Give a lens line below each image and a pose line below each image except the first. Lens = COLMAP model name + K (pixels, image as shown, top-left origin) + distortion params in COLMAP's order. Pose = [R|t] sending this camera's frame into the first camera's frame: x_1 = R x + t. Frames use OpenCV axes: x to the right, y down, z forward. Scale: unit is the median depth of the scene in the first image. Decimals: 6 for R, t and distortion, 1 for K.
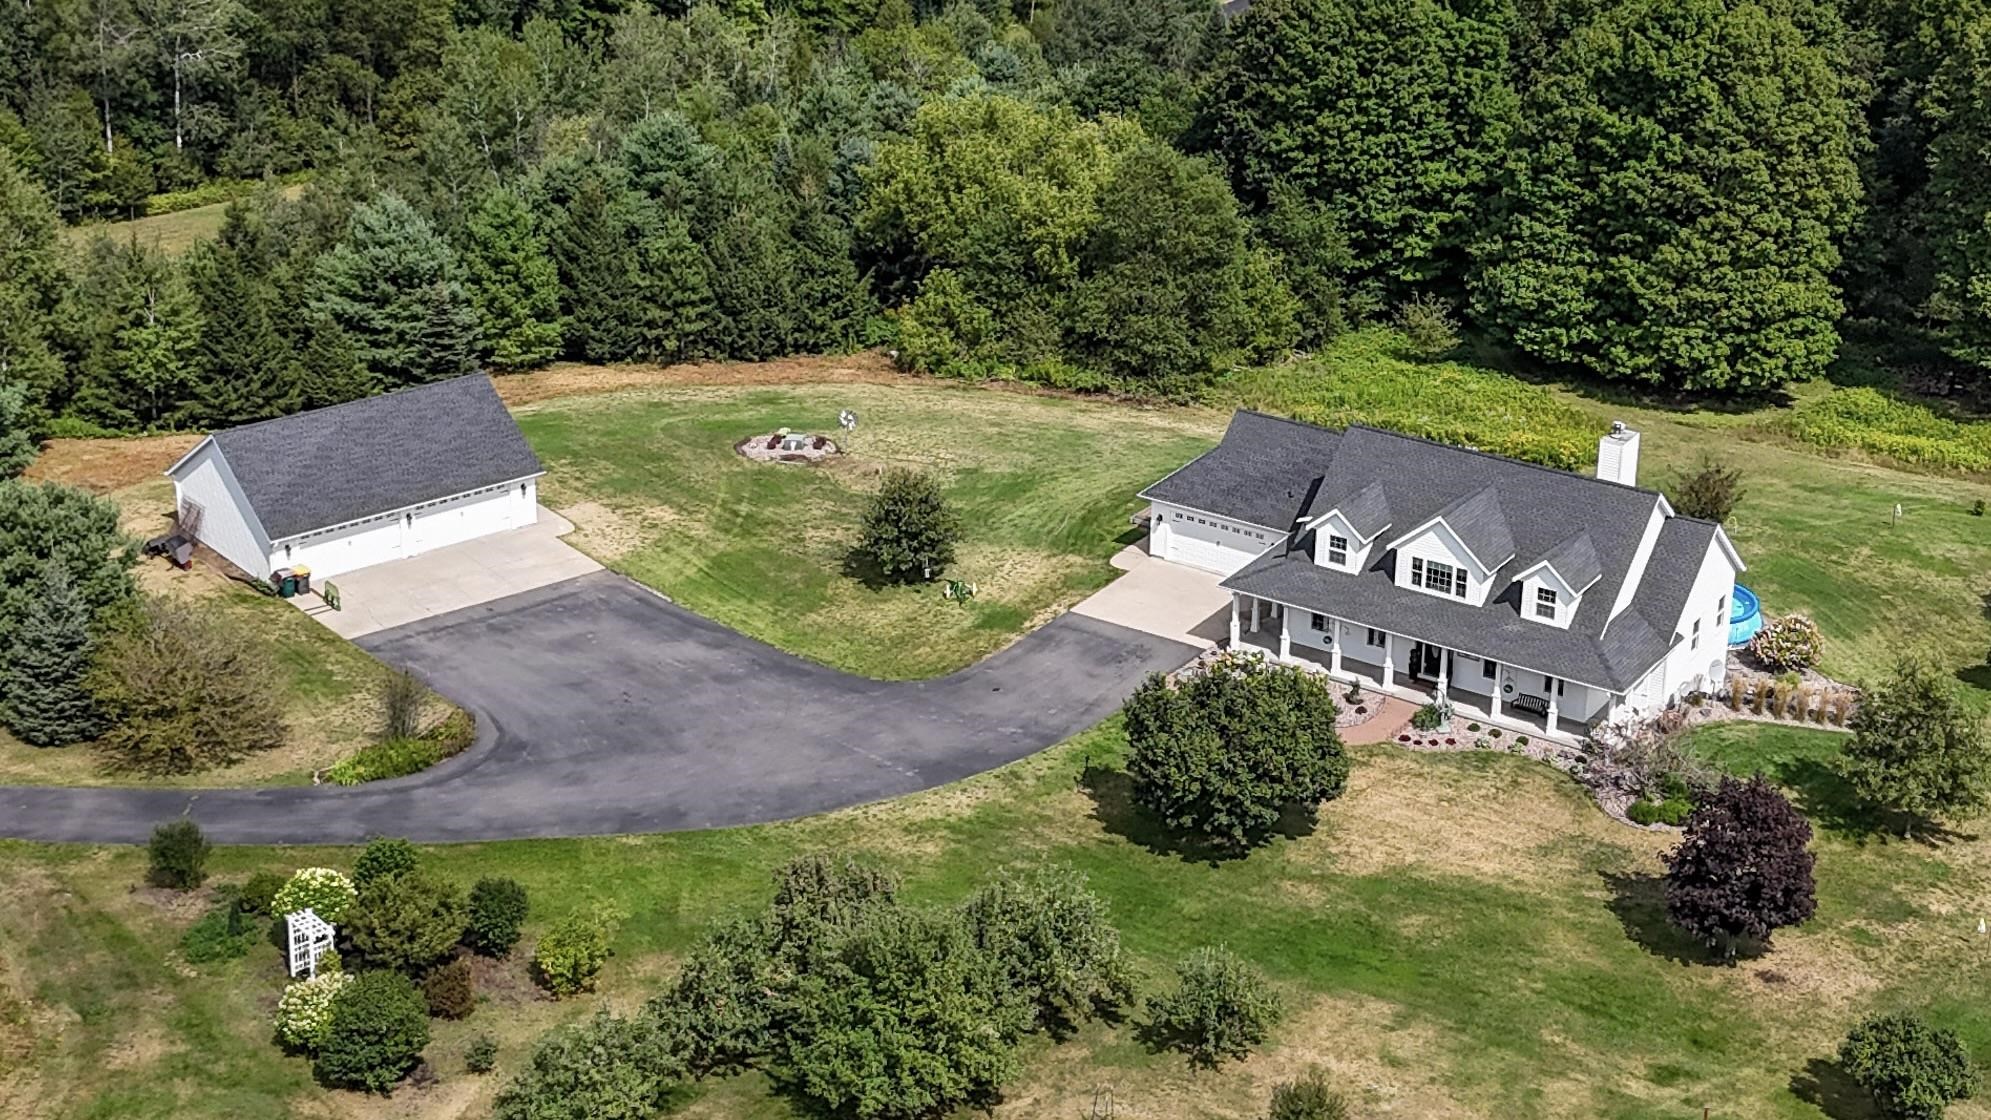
lens RADIAL K [[1464.4, 0, 995.5], [0, 1464.4, 560.0], [0, 0, 1]] dist [0.039783, 0.001712]
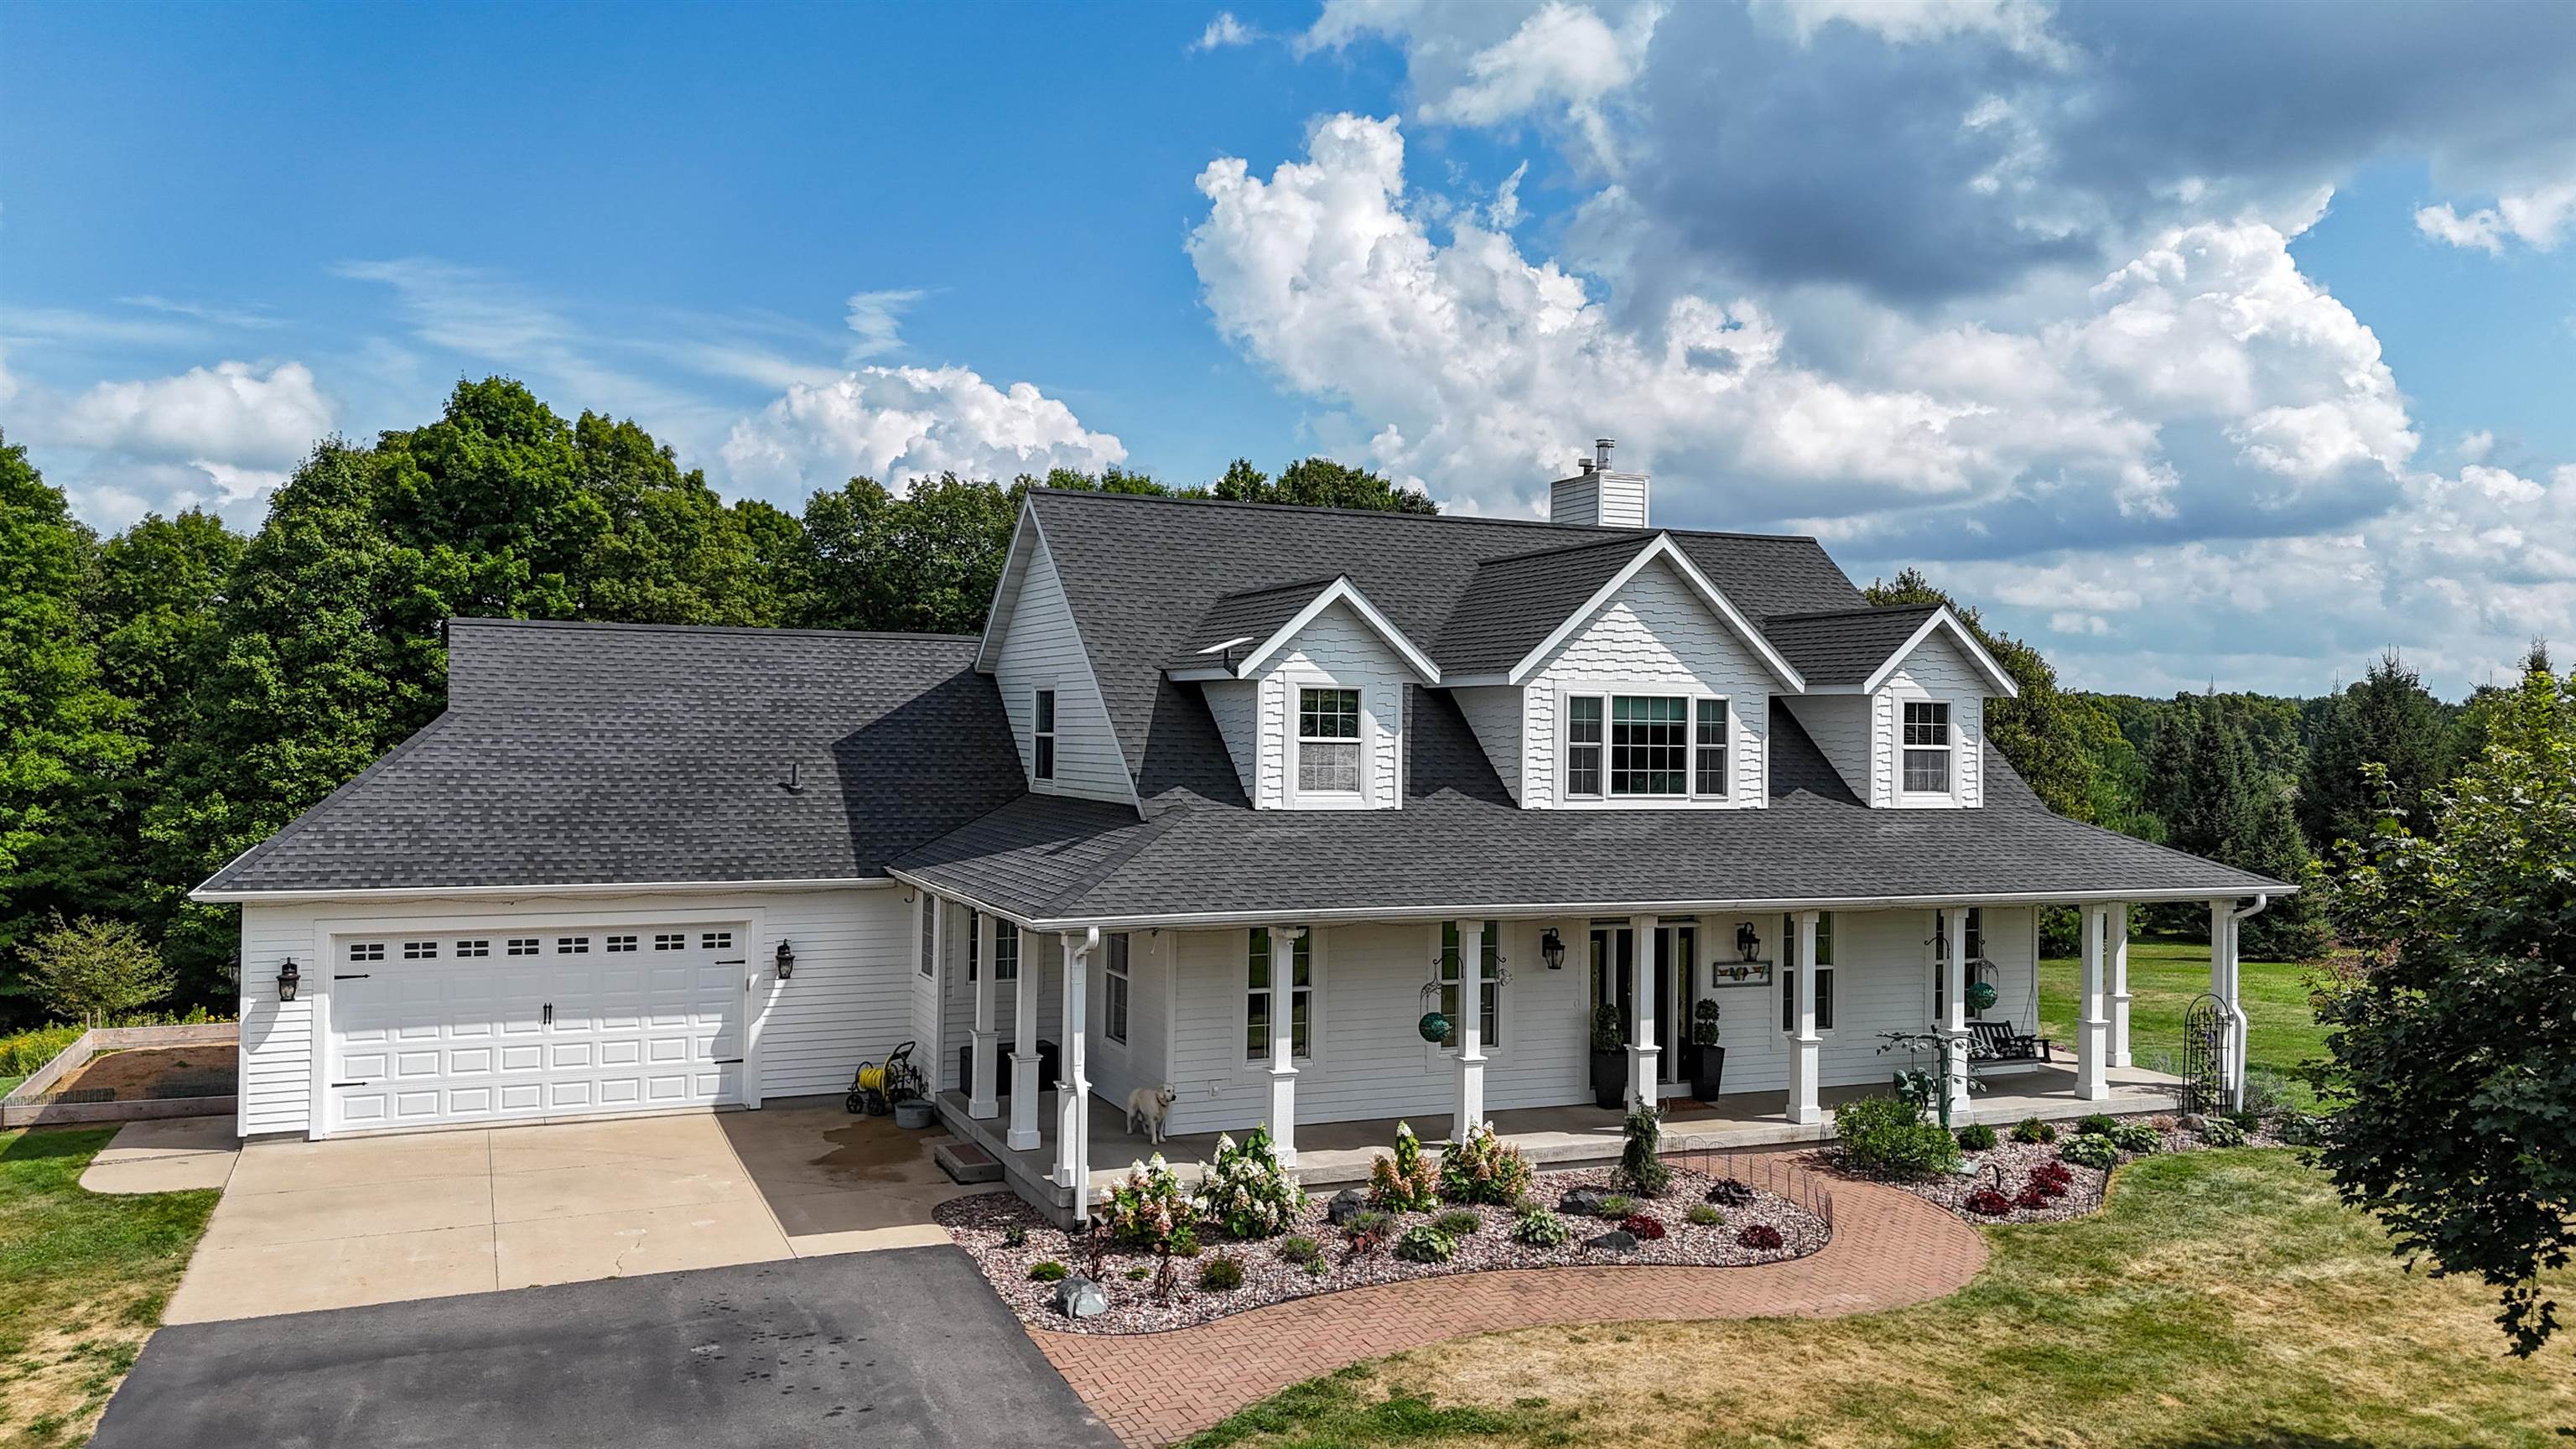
lens RADIAL K [[1894.6, 0, 1288.0], [0, 1894.6, 724.5], [0, 0, 1]] dist [0.039783, 0.001712]
pose [[0.580370, -0.022487, 0.814043, -0.083670], [0.296948, 0.936636, -0.185835, 0.060442], [-0.758283, 0.349581, 0.550273, 0.819622]]
